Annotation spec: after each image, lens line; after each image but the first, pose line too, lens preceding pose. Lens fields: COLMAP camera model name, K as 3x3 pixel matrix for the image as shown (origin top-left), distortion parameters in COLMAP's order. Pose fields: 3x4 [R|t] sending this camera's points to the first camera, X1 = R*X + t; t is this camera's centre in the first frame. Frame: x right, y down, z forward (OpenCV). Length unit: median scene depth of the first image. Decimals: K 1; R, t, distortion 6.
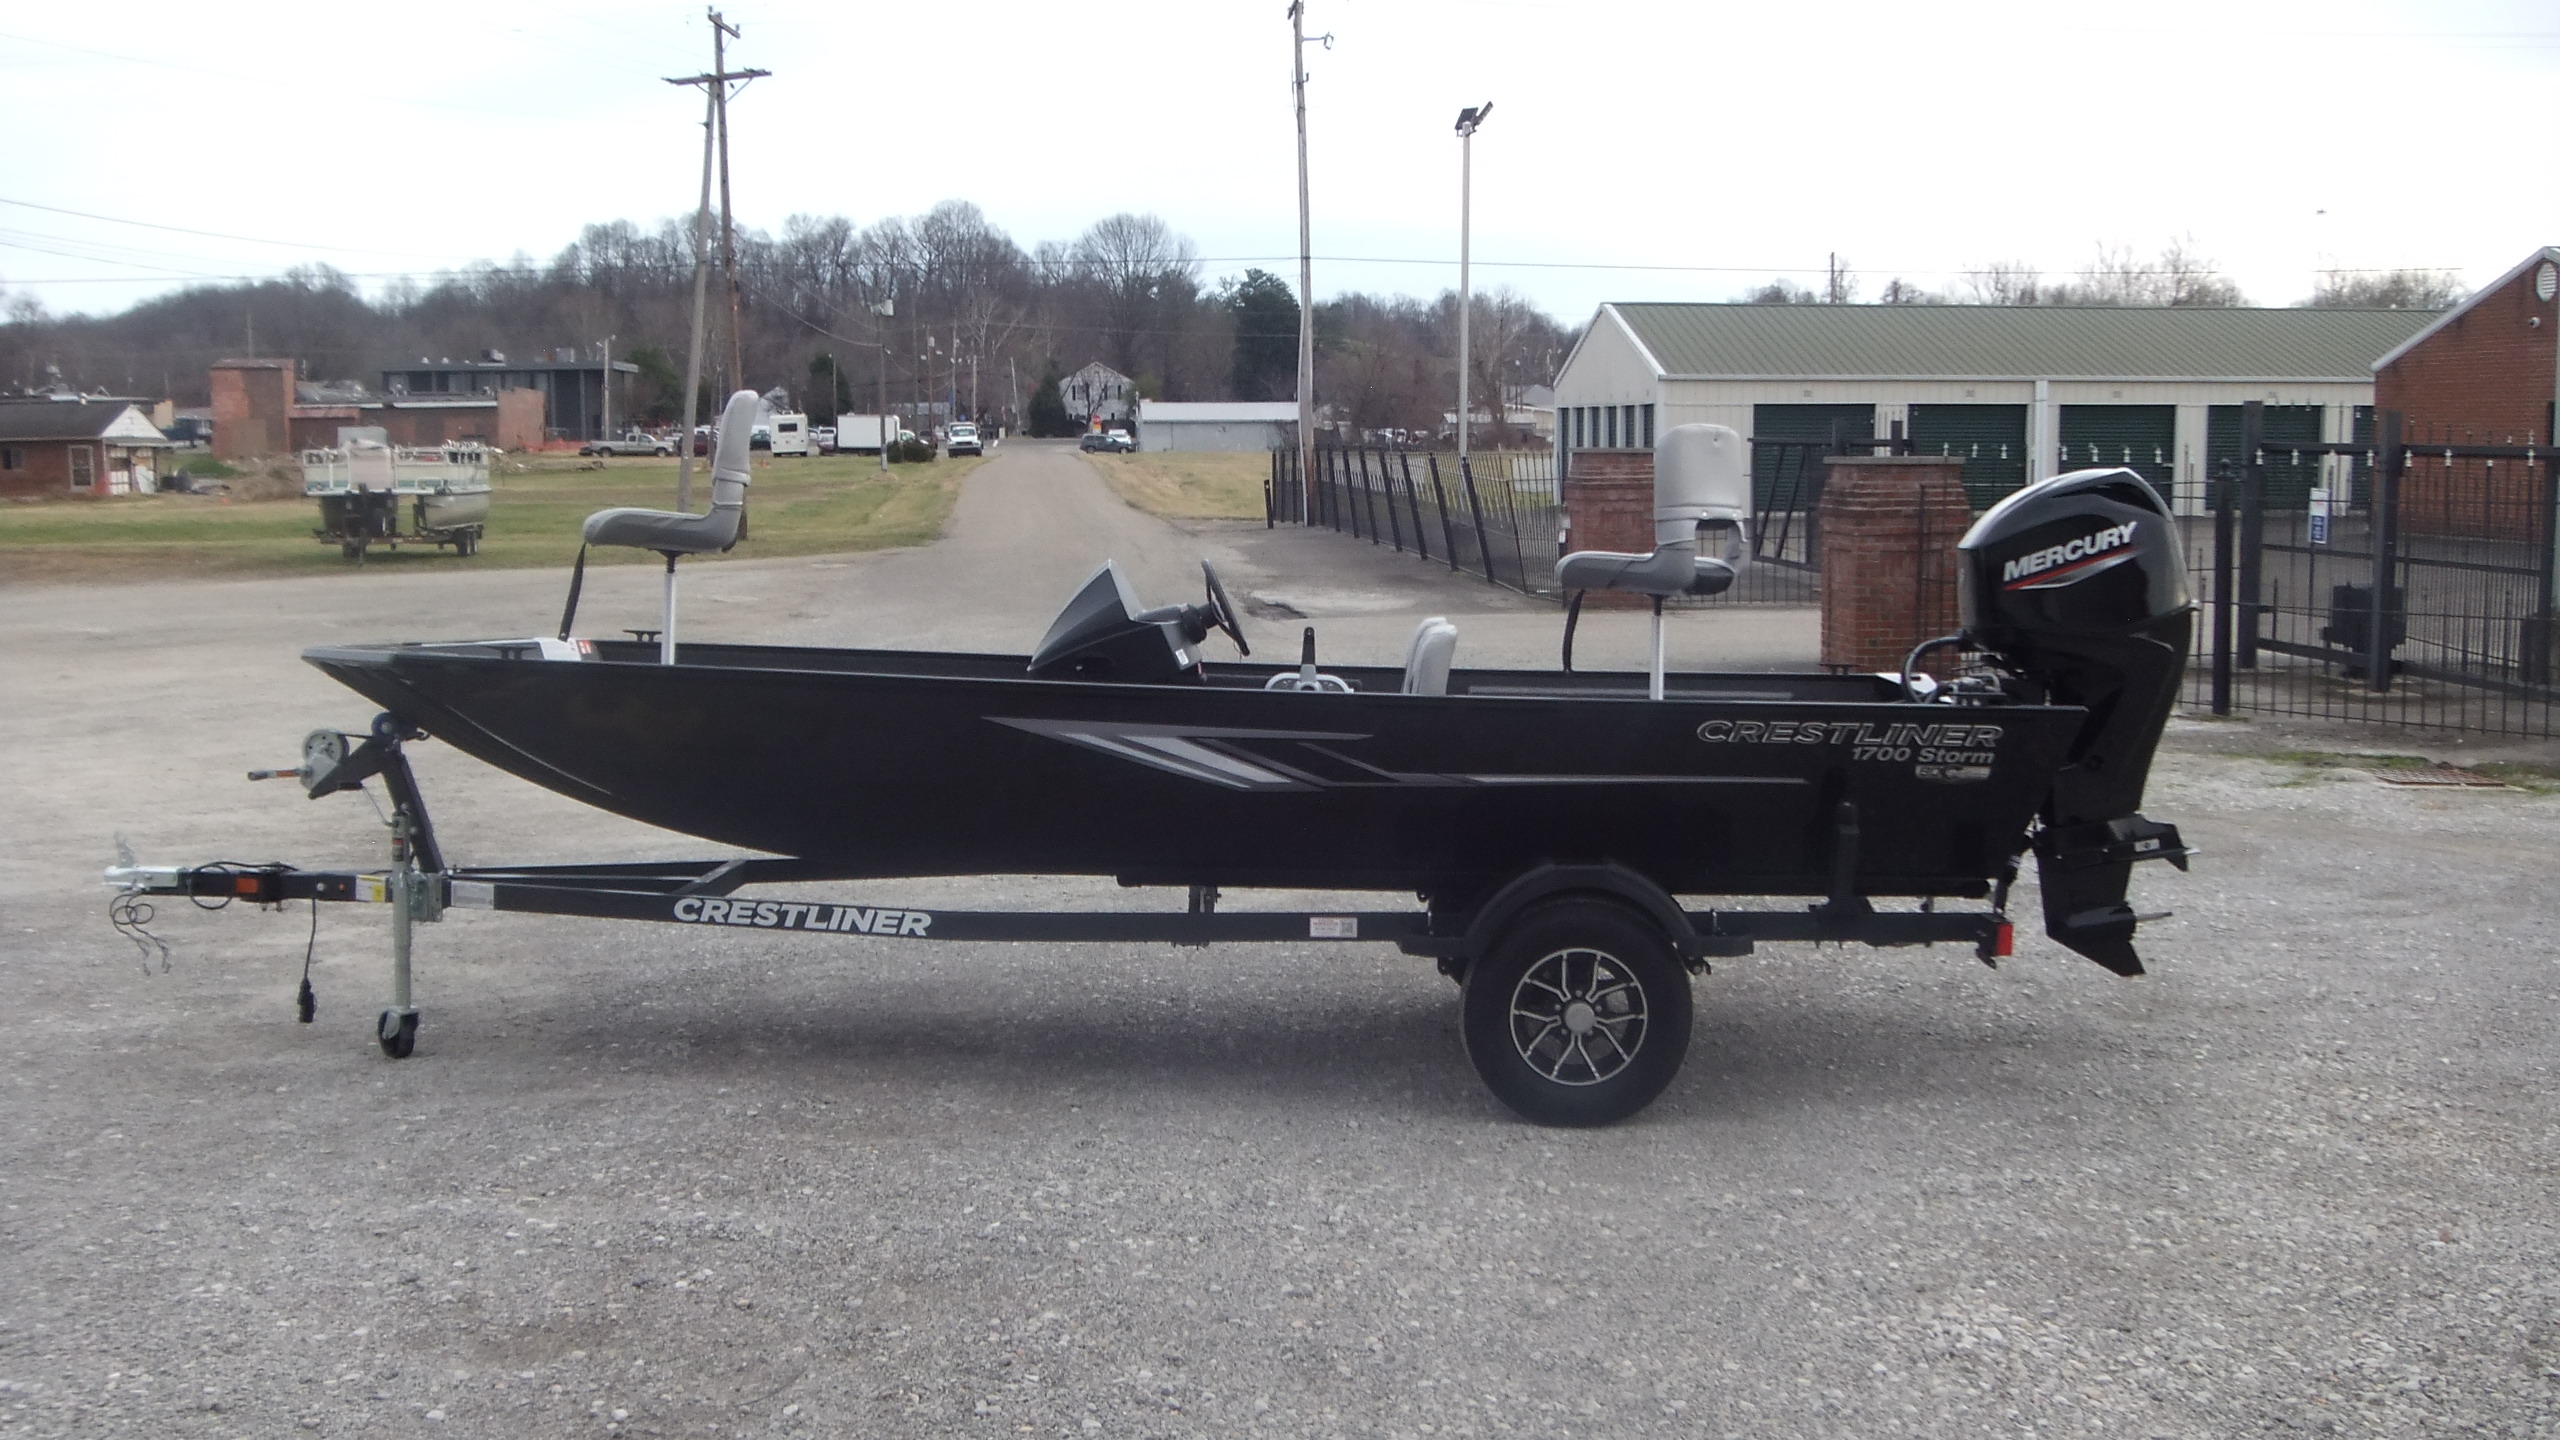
lens RADIAL K [[2662.0, 0, 1280.0], [0, 2662.0, 720.0], [0, 0, 1]] dist [-0.110501, 0.117455]
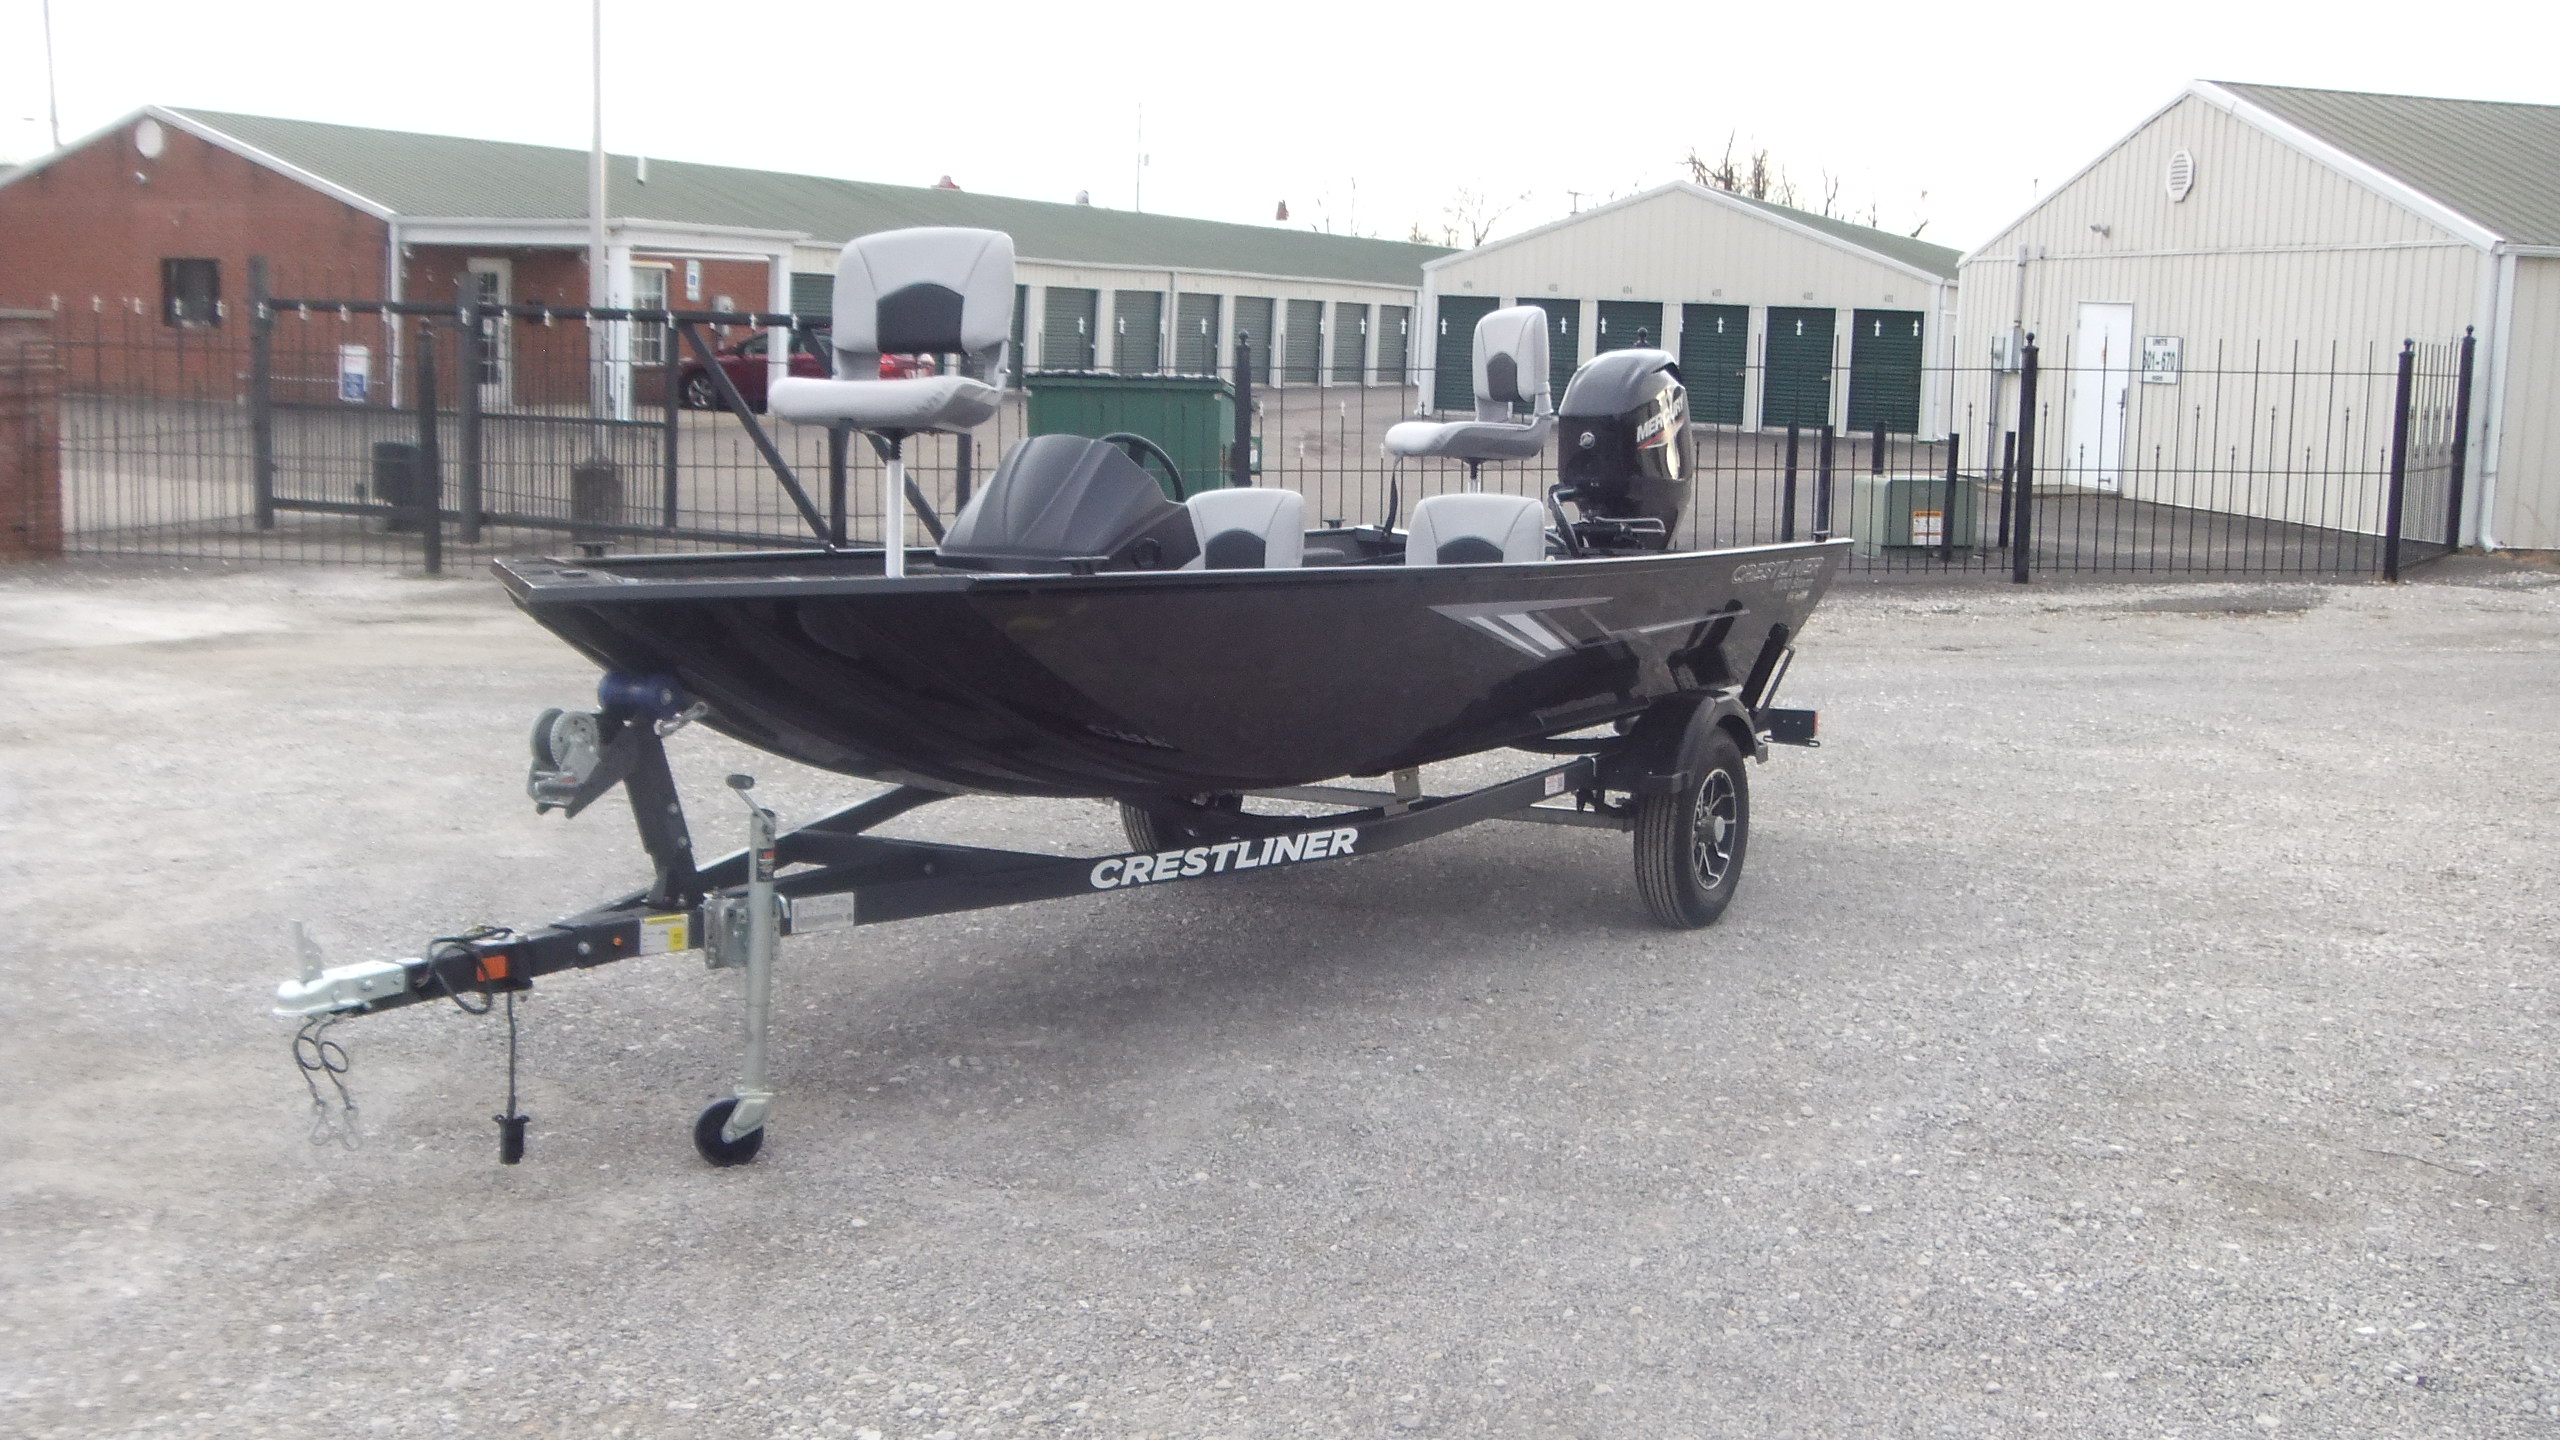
lens RADIAL K [[2716.7, 0, 1280.0], [0, 2716.7, 720.0], [0, 0, 1]] dist [-0.197721, 0.005192]
pose [[0.445443, -0.102398, 0.889435, -0.871805], [0.049570, 0.994735, 0.089695, -0.044148], [-0.893937, 0.004135, 0.448174, 0.541861]]
